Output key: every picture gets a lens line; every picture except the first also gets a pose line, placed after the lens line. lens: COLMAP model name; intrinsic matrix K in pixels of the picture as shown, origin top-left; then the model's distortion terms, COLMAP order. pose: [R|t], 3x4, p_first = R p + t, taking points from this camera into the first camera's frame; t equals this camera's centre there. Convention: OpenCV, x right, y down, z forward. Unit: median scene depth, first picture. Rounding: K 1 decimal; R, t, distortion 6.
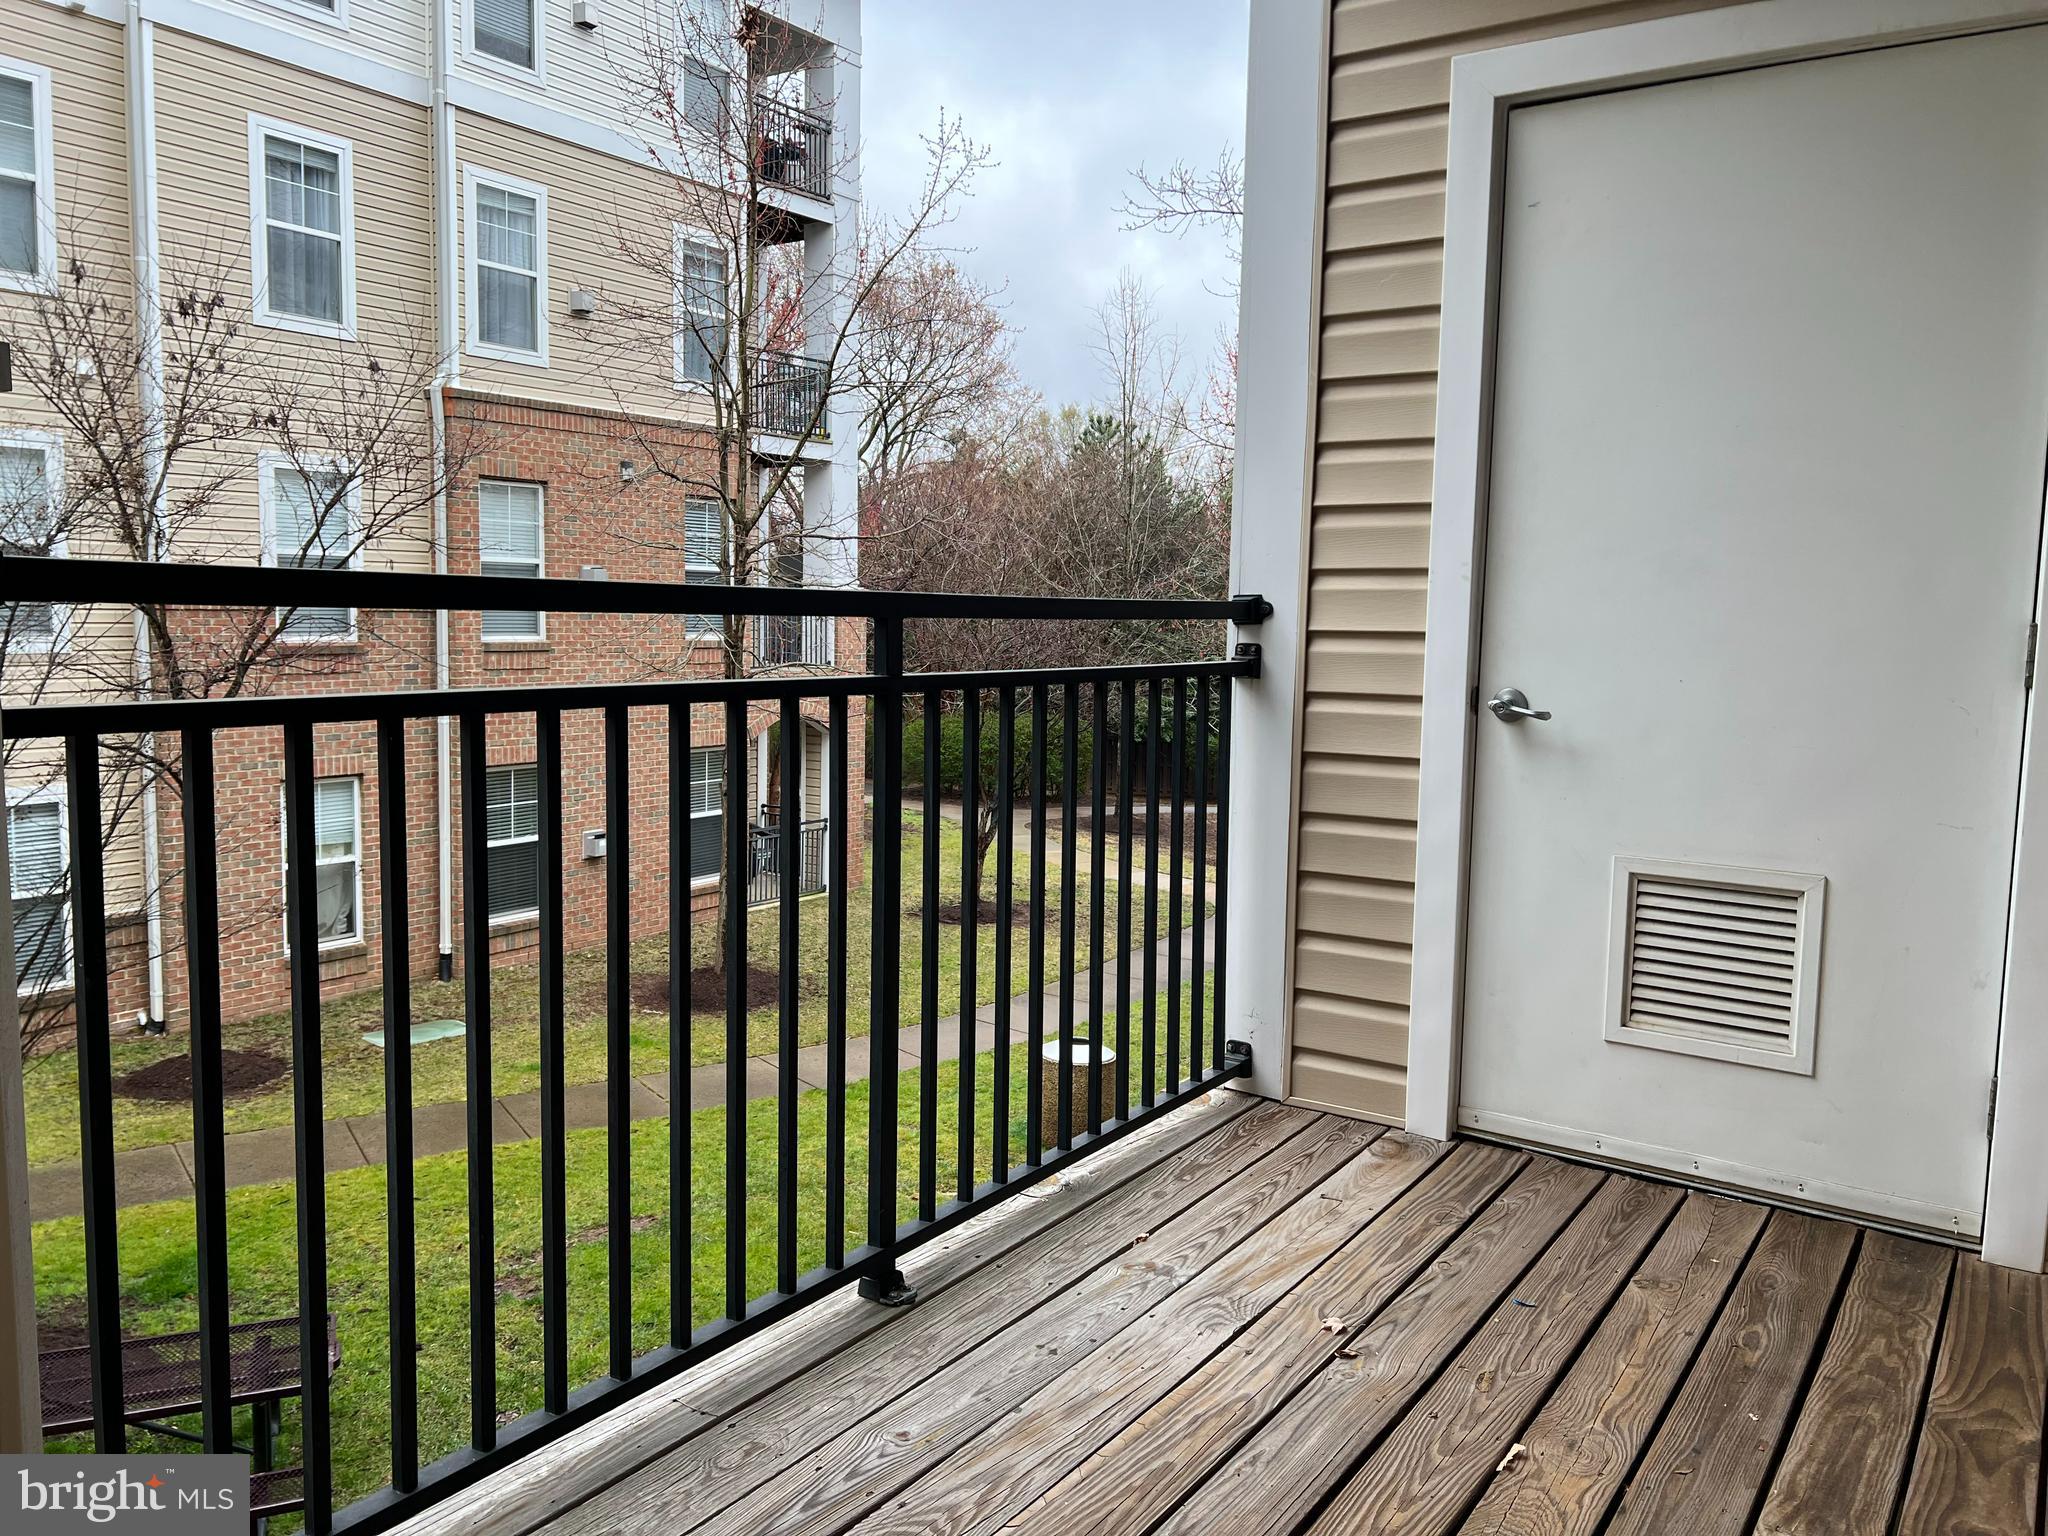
lens RADIAL K [[1529.7, 0, 1018.1], [0, 1529.7, 761.7], [0, 0, 1]] dist [0.071565, -0.073470]
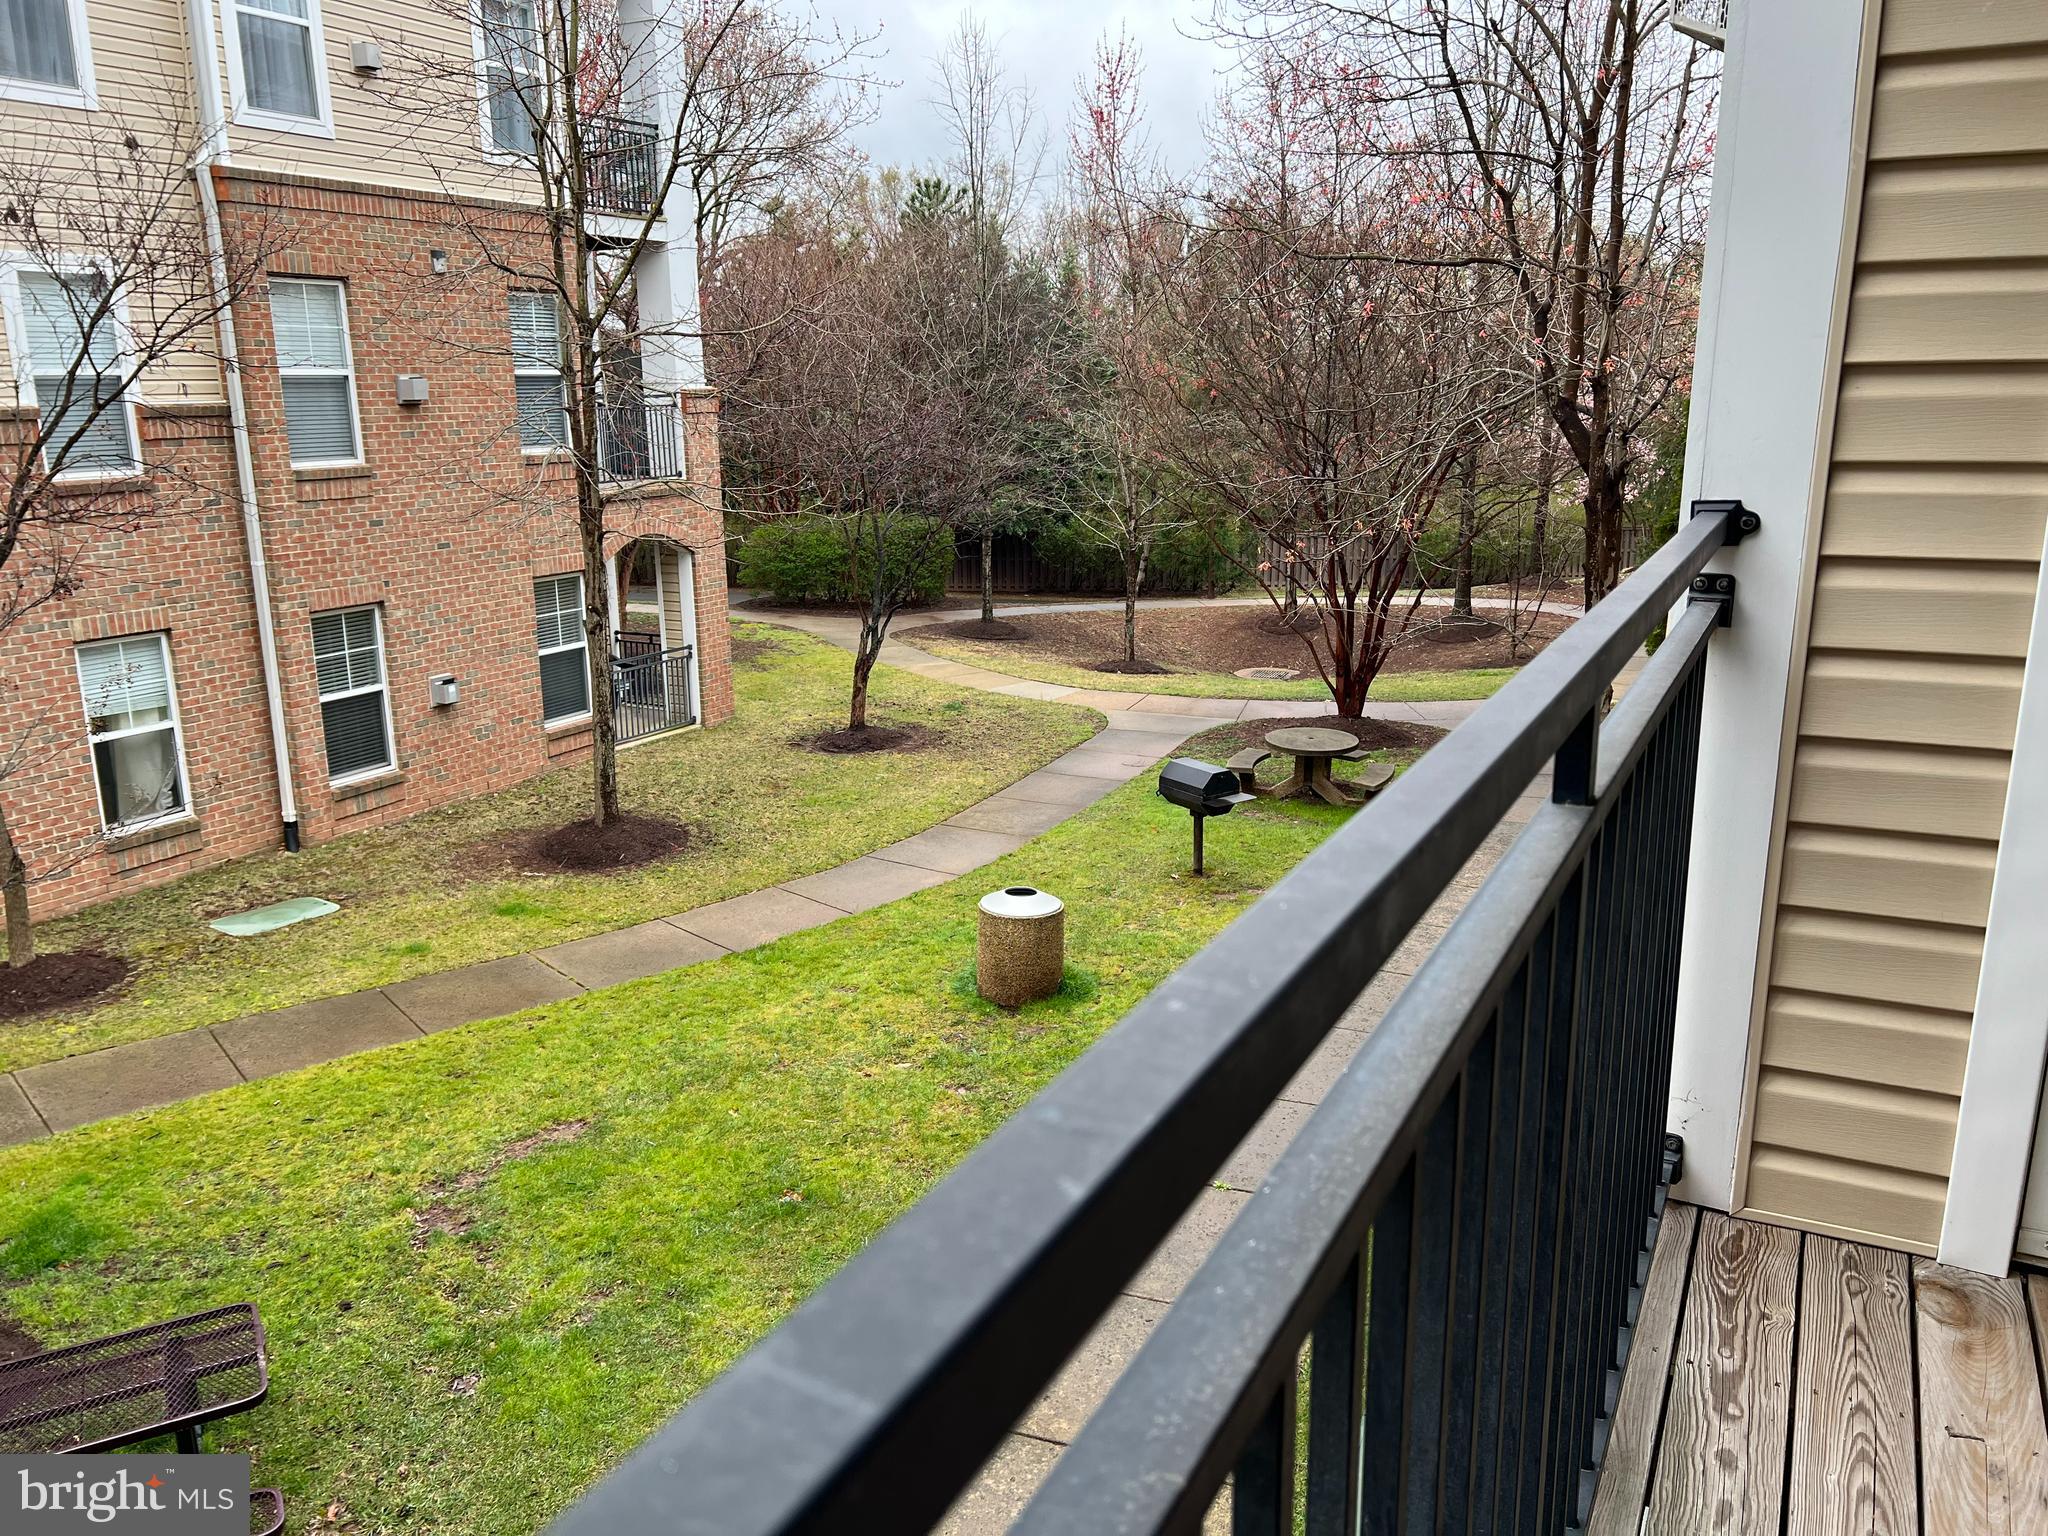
lens RADIAL K [[1513.2, 0, 986.6], [0, 1513.2, 762.7], [0, 0, 1]] dist [0.066470, -0.064734]
pose [[0.993506, -0.058697, 0.097467, -0.052134], [0.044002, 0.988217, 0.146598, -0.024095], [-0.104924, -0.141357, 0.984383, 0.082135]]
